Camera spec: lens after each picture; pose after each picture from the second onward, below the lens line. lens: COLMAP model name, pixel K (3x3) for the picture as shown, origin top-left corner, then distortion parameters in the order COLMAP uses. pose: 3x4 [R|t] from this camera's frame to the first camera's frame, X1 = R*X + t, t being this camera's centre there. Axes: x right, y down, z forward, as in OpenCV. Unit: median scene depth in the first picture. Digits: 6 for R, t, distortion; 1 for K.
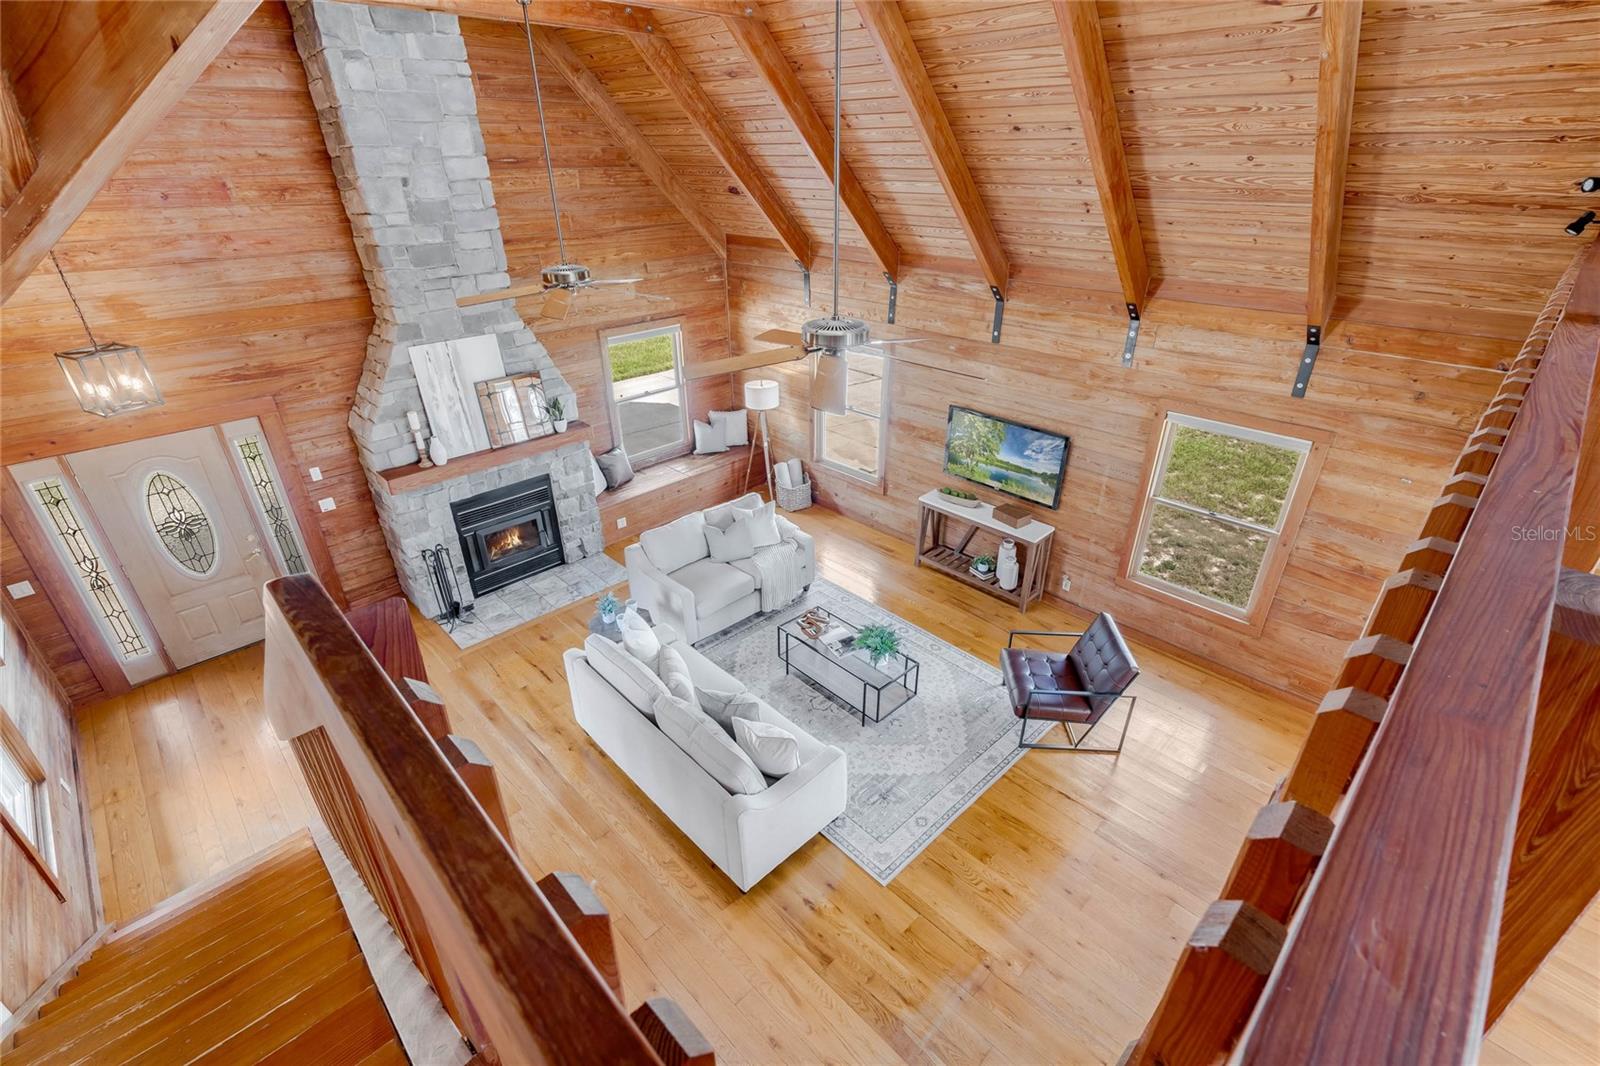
lens RADIAL K [[726.3, 0, 801.6], [0, 726.3, 533.5], [0, 0, 1]] dist [-0.001319, 0.001082]
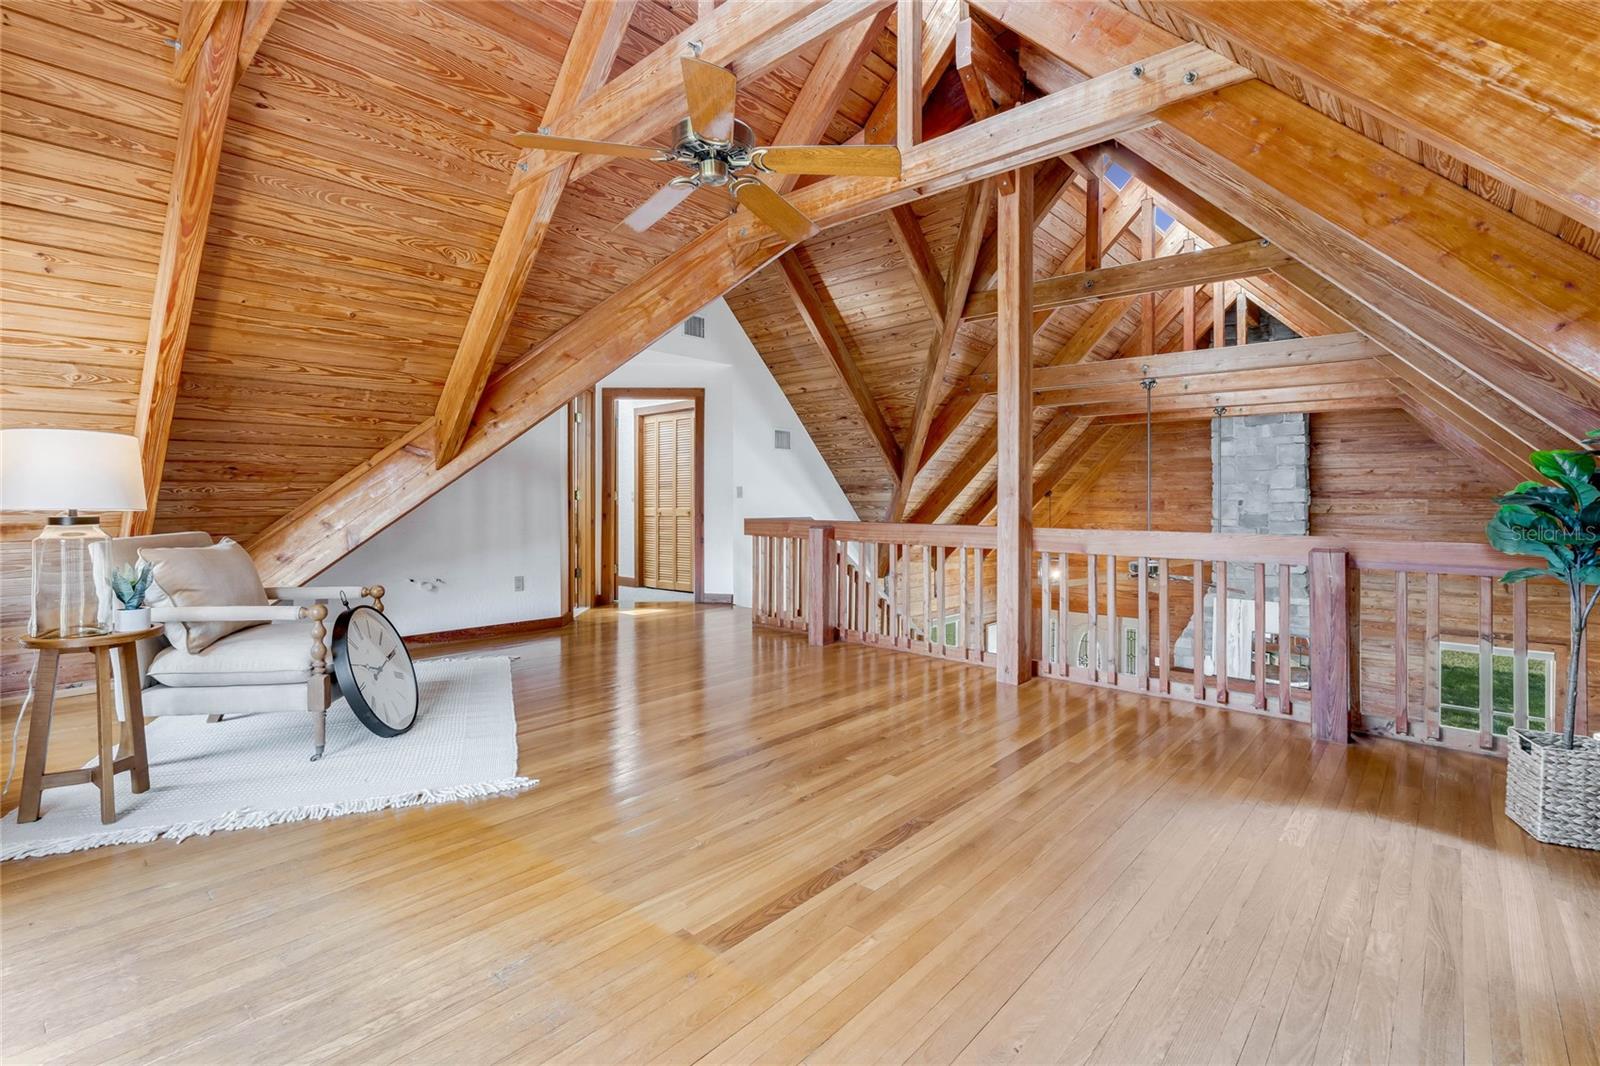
lens RADIAL K [[726.3, 0, 801.1], [0, 726.3, 500.2], [0, 0, 1]] dist [-0.001319, 0.001082]
pose [[0.056773, 0.008271, -0.998353, 0.909757], [-0.471857, 0.881459, -0.019530, 0.008317], [0.879845, 0.472189, 0.053946, 0.033964]]
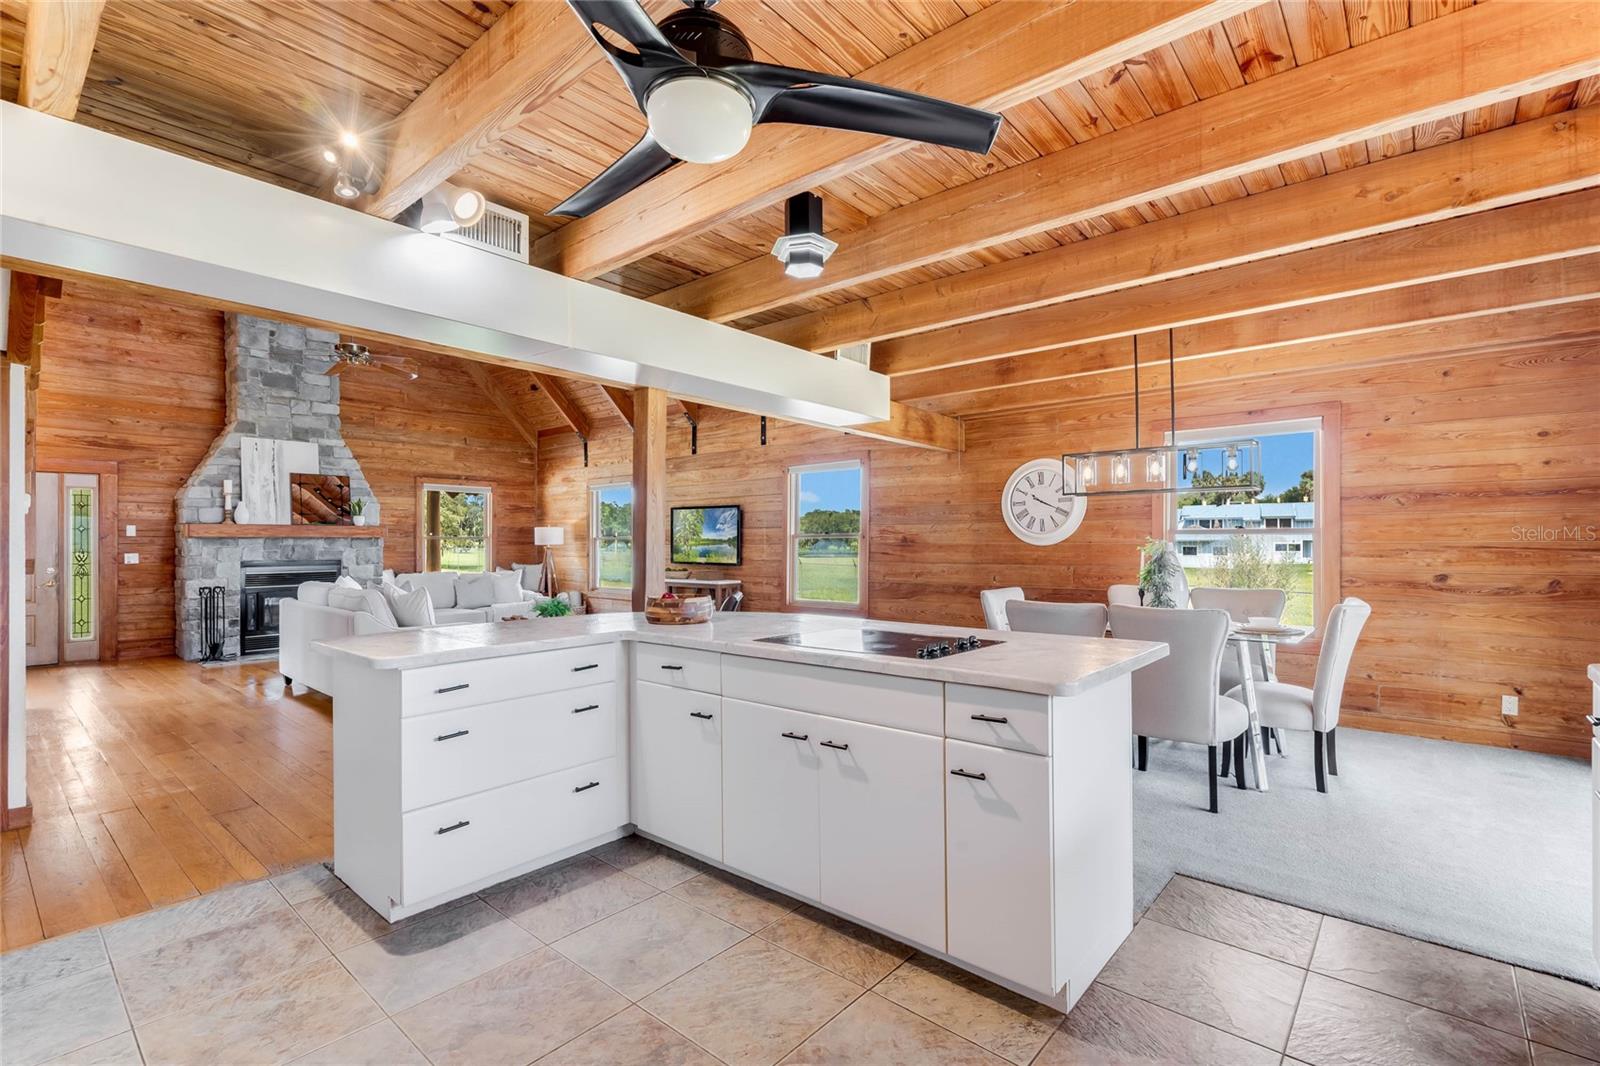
lens RADIAL K [[726.3, 0, 803.3], [0, 726.3, 538.7], [0, 0, 1]] dist [-0.001319, 0.001082]
pose [[0.996755, 0.005571, 0.080307, 0.367637], [0.033356, 0.879353, -0.475000, 0.550183], [-0.073264, 0.476137, 0.876314, -0.156449]]
